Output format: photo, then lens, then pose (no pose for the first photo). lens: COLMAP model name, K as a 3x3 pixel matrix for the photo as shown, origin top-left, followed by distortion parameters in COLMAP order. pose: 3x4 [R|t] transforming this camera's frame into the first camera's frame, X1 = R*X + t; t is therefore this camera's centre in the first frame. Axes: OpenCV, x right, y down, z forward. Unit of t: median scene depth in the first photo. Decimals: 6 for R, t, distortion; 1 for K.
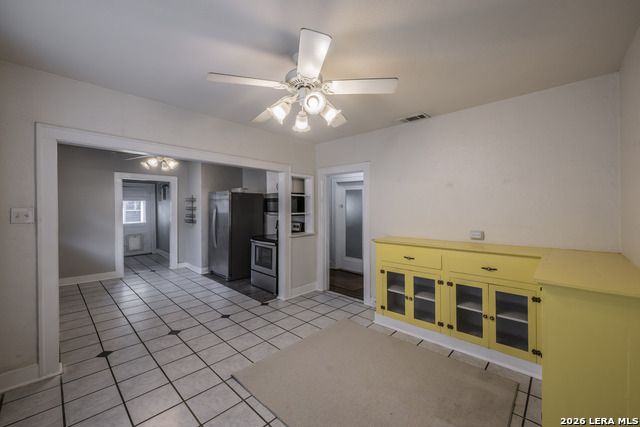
lens RADIAL K [[254.0, 0, 321.0], [0, 254.0, 208.8], [0, 0, 1]] dist [-0.000557, -0.000054]
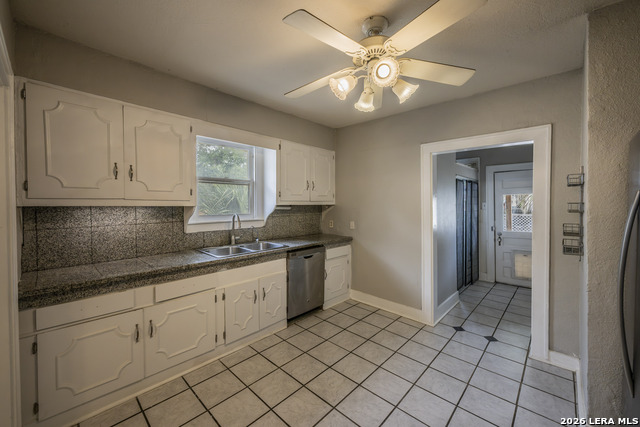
lens RADIAL K [[254.0, 0, 321.0], [0, 254.0, 208.8], [0, 0, 1]] dist [-0.000557, -0.000054]
pose [[-0.005484, 0.019145, -0.999802, -0.341403], [-0.013015, 0.999731, 0.019215, -0.002376], [0.999900, 0.013117, -0.005233, 1.199496]]
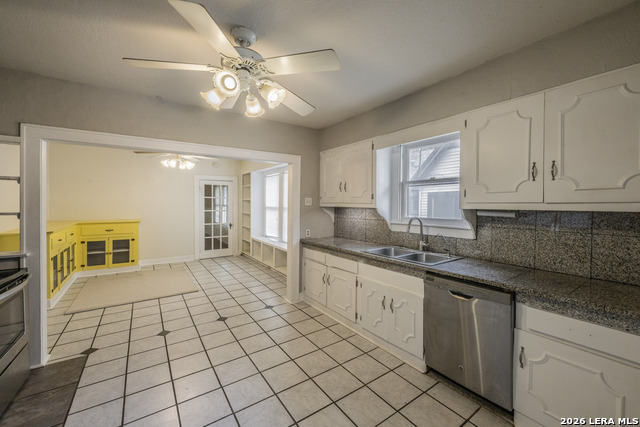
lens RADIAL K [[254.0, 0, 321.0], [0, 254.0, 208.8], [0, 0, 1]] dist [-0.000557, -0.000054]
pose [[-0.978557, -0.012866, 0.205576, -1.090049], [-0.007181, 0.999571, 0.028380, -0.012711], [-0.205853, 0.026296, -0.978230, 1.770000]]
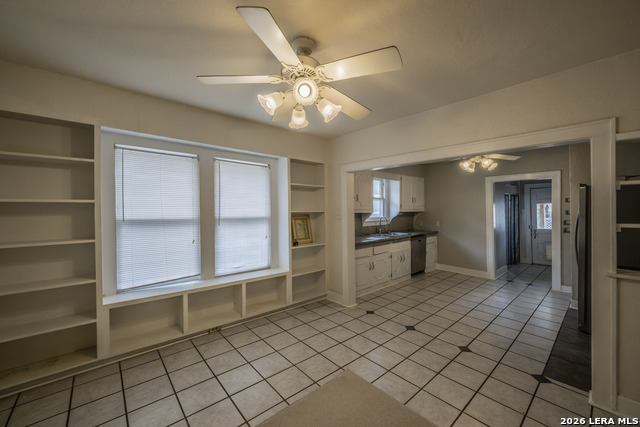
lens RADIAL K [[256.3, 0, 320.0], [0, 256.3, 213.5], [0, 0, 1]] dist [-0.001608, -0.000271]
pose [[-0.096168, 0.013364, -0.995275, 0.472525], [-0.006074, 0.999883, 0.014013, -0.006214], [0.995347, 0.007393, -0.096076, 0.653201]]
